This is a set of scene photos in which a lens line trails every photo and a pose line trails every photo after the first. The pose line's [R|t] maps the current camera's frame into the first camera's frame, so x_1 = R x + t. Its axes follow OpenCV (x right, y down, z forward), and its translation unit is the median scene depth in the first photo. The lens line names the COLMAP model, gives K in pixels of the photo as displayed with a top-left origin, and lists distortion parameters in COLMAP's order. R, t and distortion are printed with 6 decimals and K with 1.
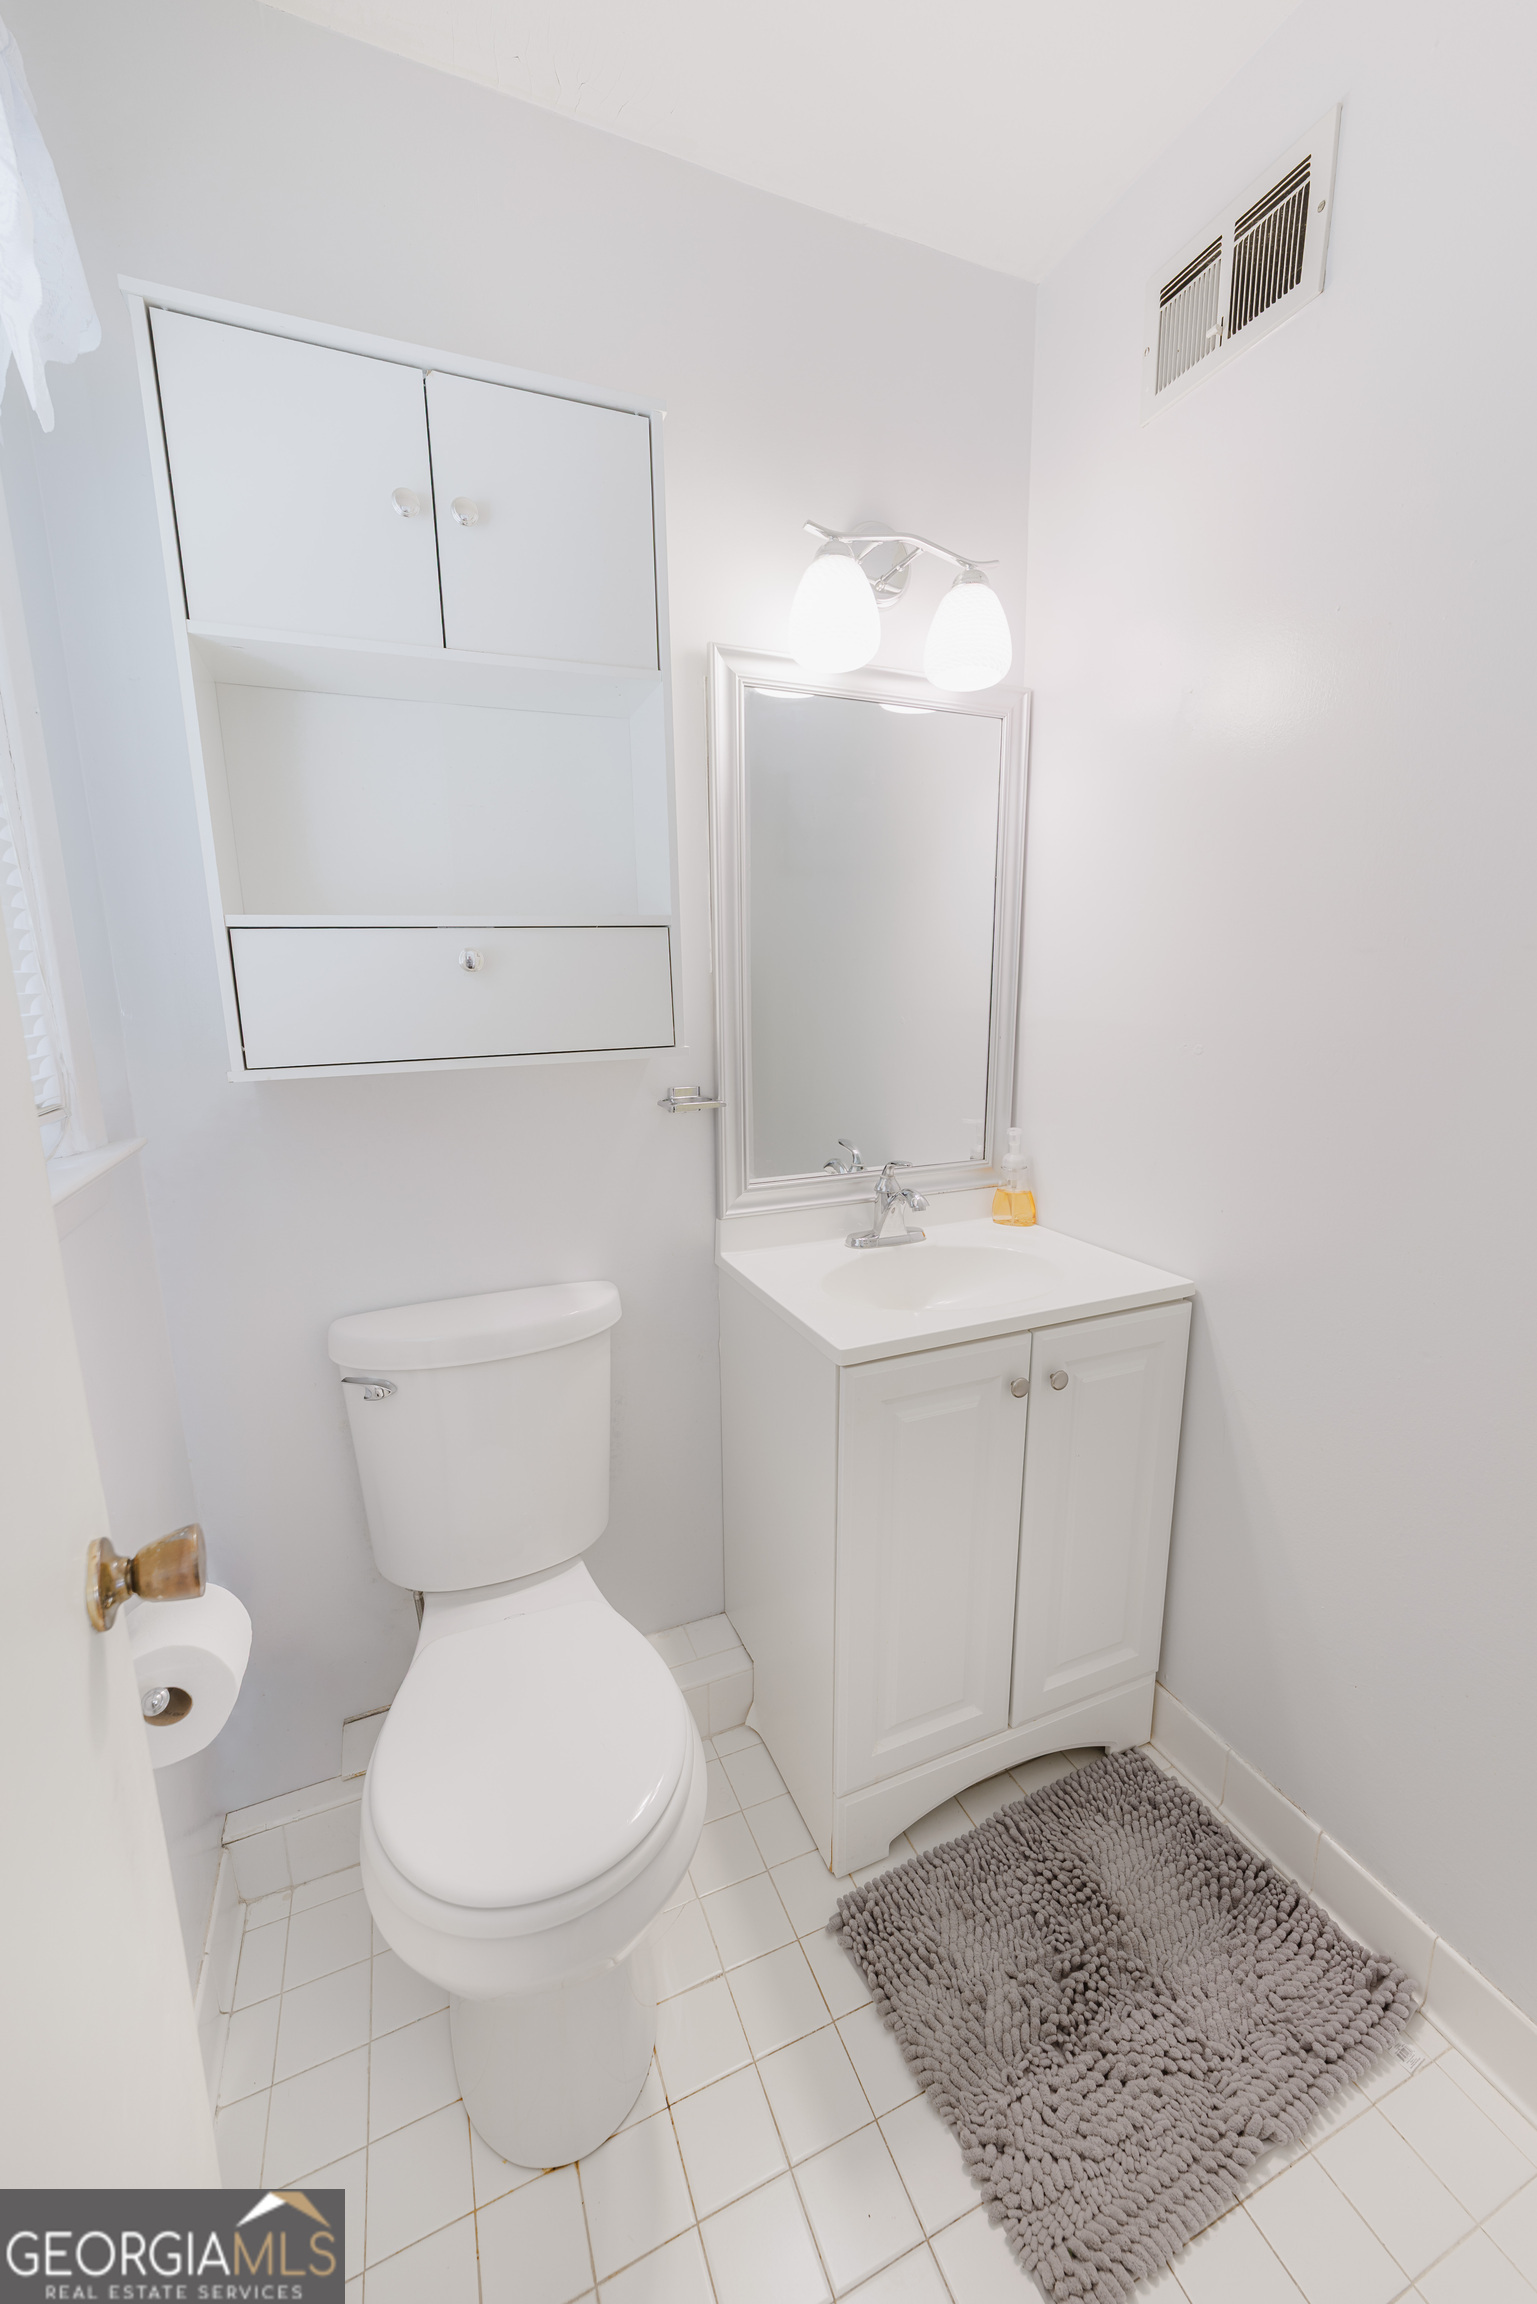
lens RADIAL K [[900.5, 0, 768.5], [0, 900.5, 1152.0], [0, 0, 1]] dist [0.018974, 0.000314]
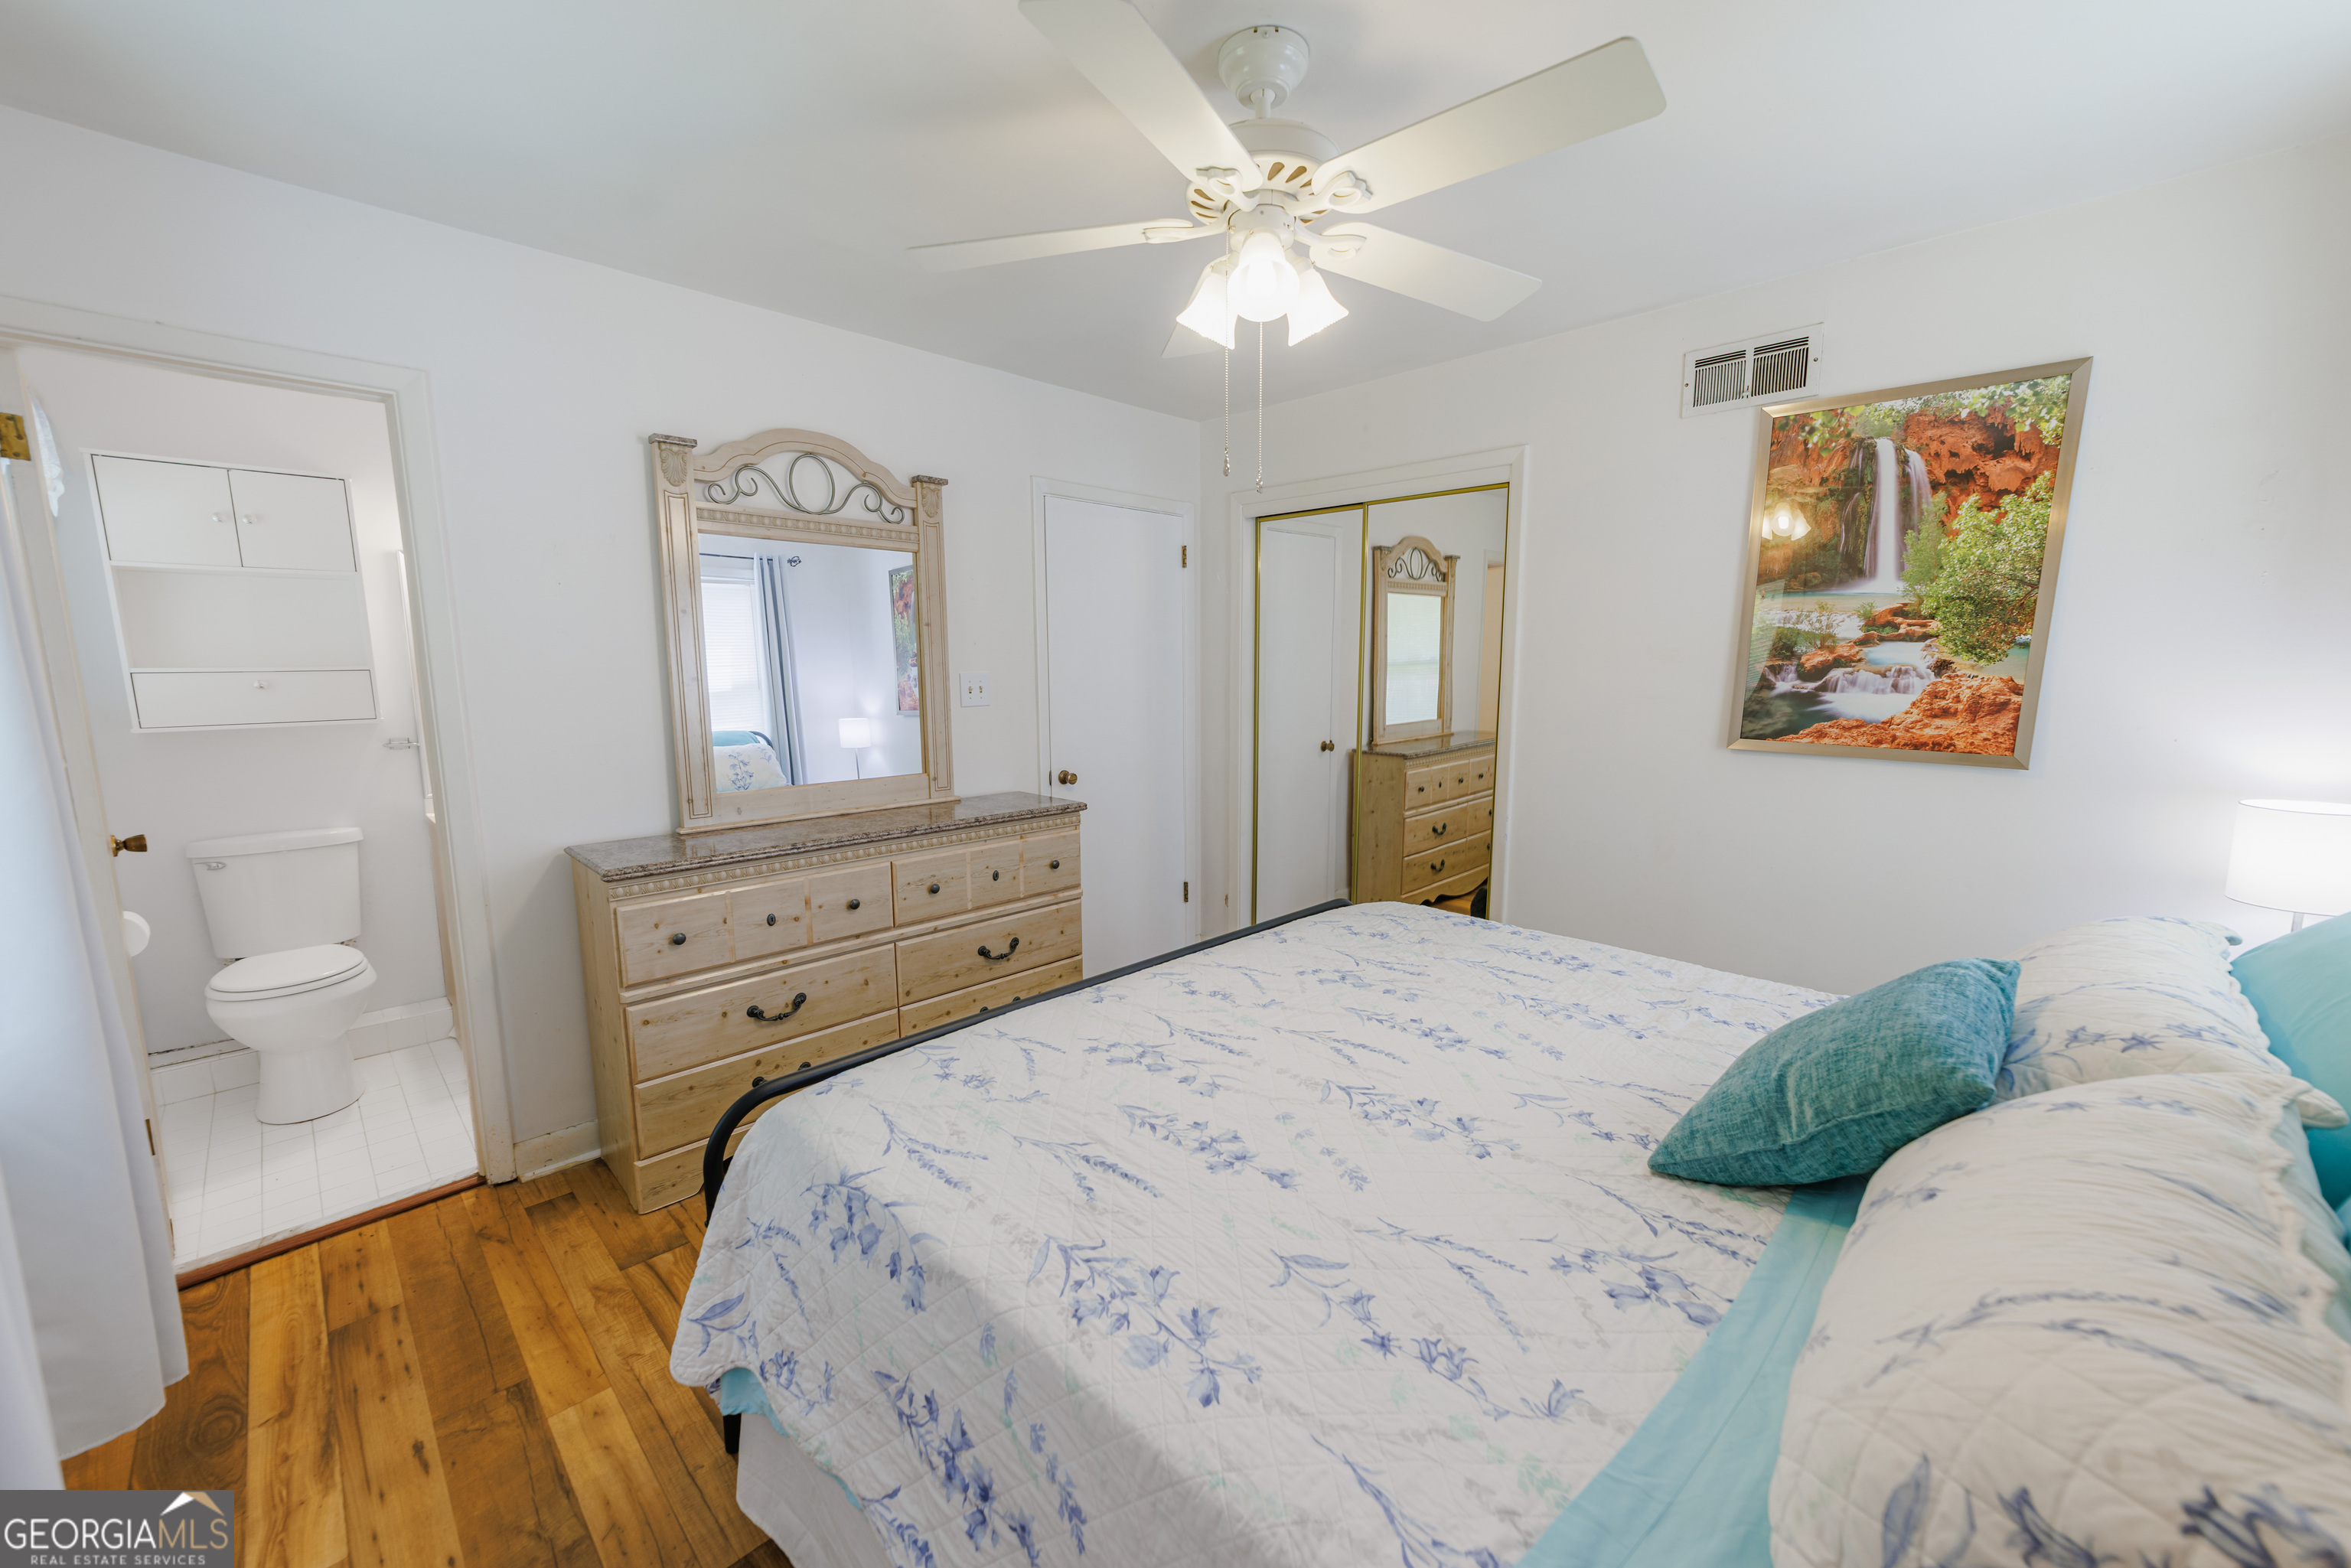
lens RADIAL K [[918.9, 0, 1175.5], [0, 918.9, 784.0], [0, 0, 1]] dist [0.018974, 0.000314]
pose [[0.926564, -0.059210, 0.371449, 0.978573], [0.089976, 0.993752, -0.066034, 0.433989], [-0.365218, 0.094606, 0.926102, -2.162223]]
